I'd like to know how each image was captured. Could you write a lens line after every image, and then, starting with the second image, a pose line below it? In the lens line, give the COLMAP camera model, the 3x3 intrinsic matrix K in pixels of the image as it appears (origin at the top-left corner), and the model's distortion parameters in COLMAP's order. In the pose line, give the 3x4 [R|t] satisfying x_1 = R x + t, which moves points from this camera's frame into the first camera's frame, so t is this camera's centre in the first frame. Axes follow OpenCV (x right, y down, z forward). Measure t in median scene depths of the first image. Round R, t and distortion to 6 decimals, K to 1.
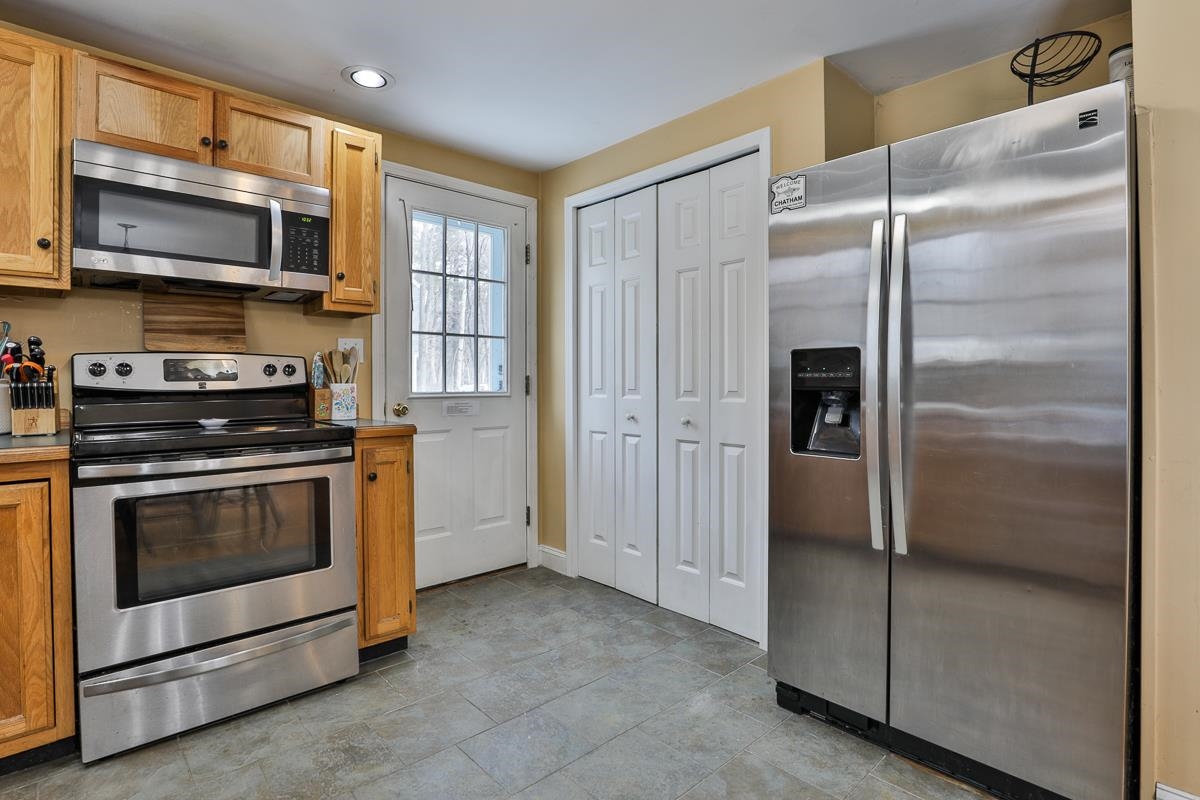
lens RADIAL K [[587.3, 0, 603.7], [0, 587.3, 385.2], [0, 0, 1]] dist [-0.022632, 0.000575]
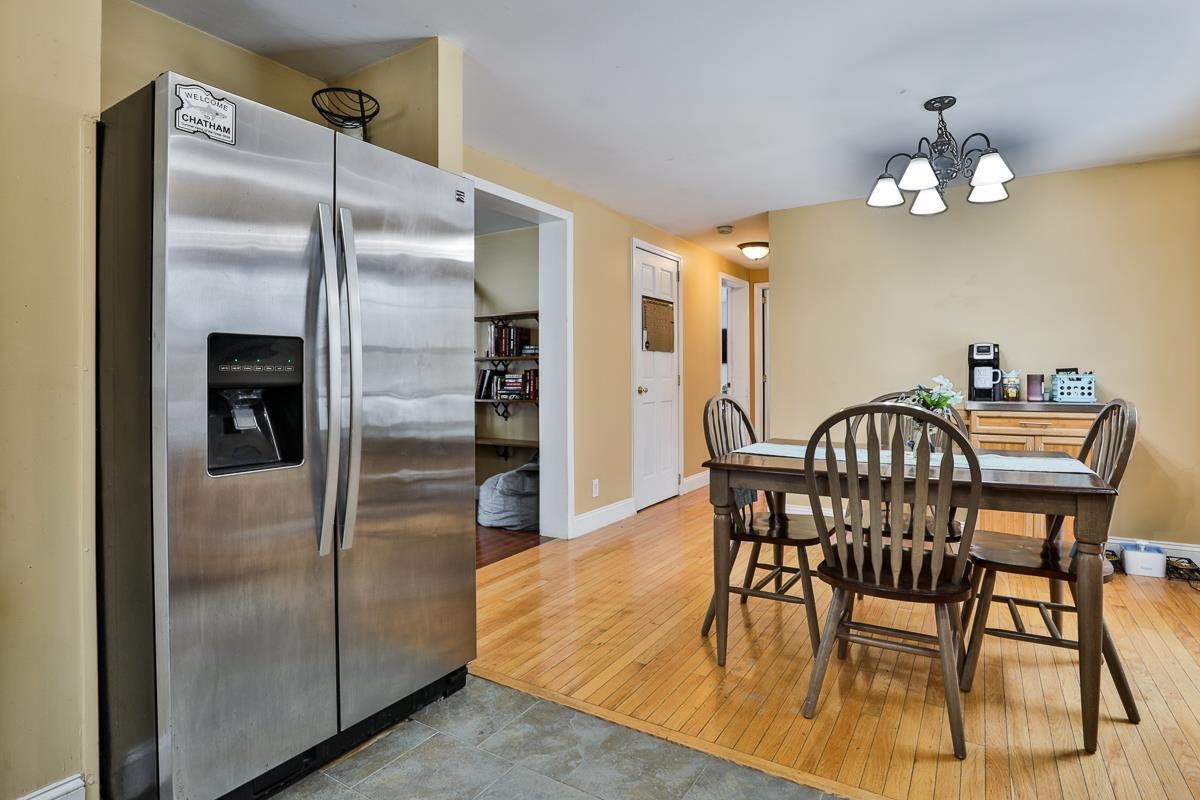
lens RADIAL K [[600.8, 0, 605.2], [0, 600.8, 373.2], [0, 0, 1]] dist [-0.001482, -0.000035]
pose [[-0.223668, 0.007145, 0.974639, -0.461686], [0.013617, 0.999898, -0.004206, 0.001238], [-0.974570, 0.012331, -0.223743, 0.623456]]
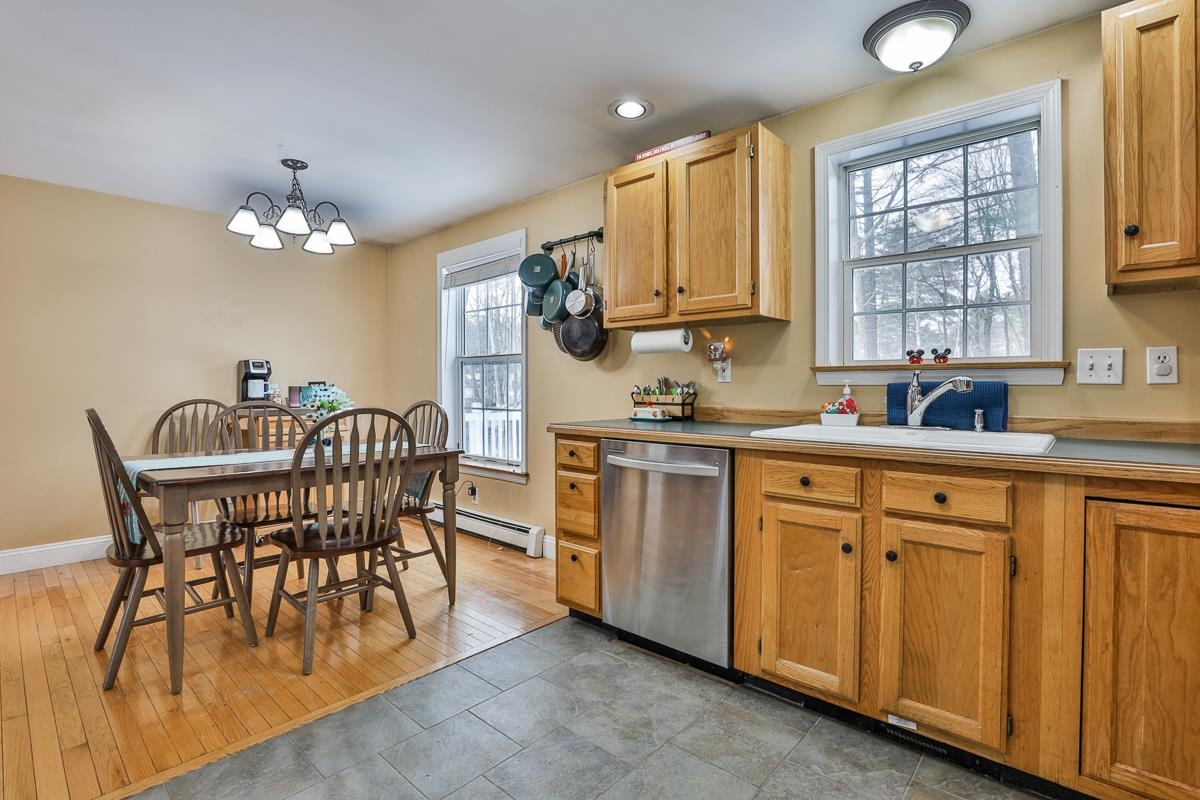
lens RADIAL K [[587.3, 0, 603.7], [0, 587.3, 385.2], [0, 0, 1]] dist [-0.022632, 0.000575]
pose [[-0.999457, -0.000760, -0.032931, -0.134818], [-0.001063, 0.999957, 0.009209, -0.010145], [0.032923, 0.009239, -0.999415, 1.197132]]
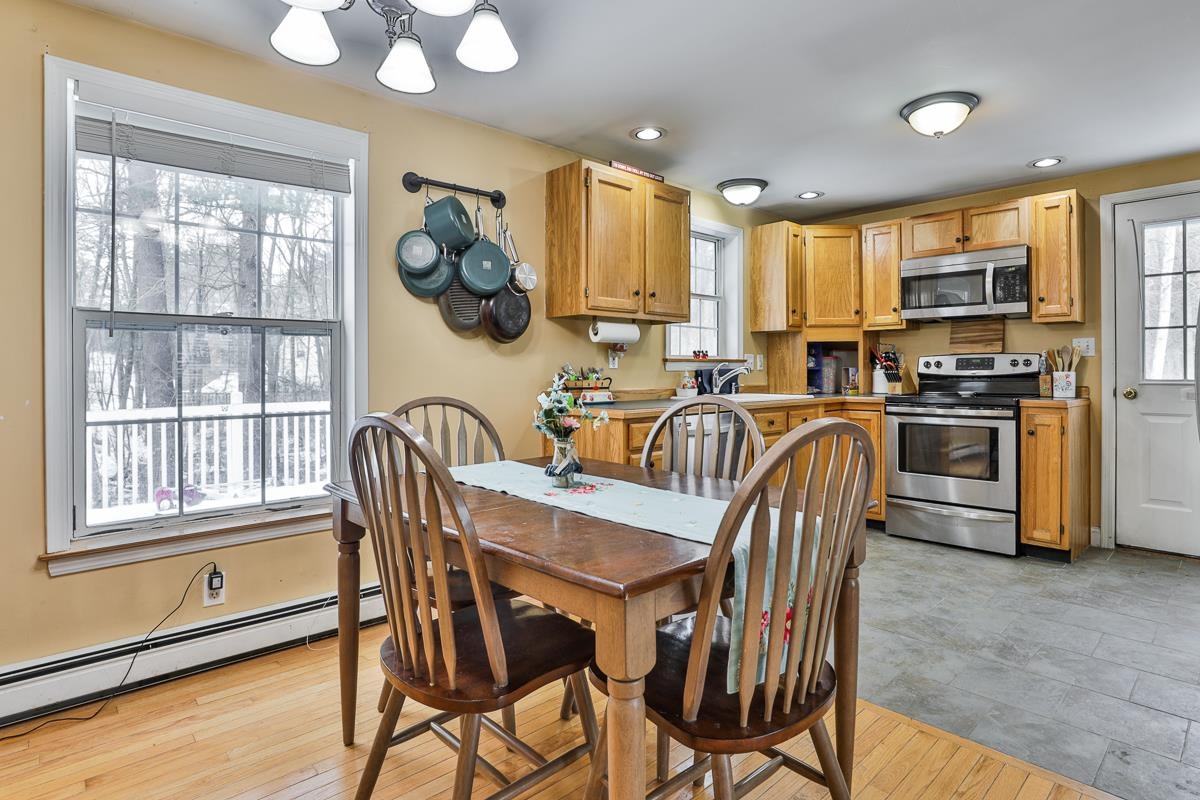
lens RADIAL K [[624.3, 0, 602.5], [0, 624.3, 377.5], [0, 0, 1]] dist [-0.044615, -0.000100]
pose [[-0.021618, 0.008342, -0.999731, 1.259568], [-0.004579, 0.999954, 0.008443, 0.004764], [0.999756, 0.004760, -0.021579, -0.087209]]
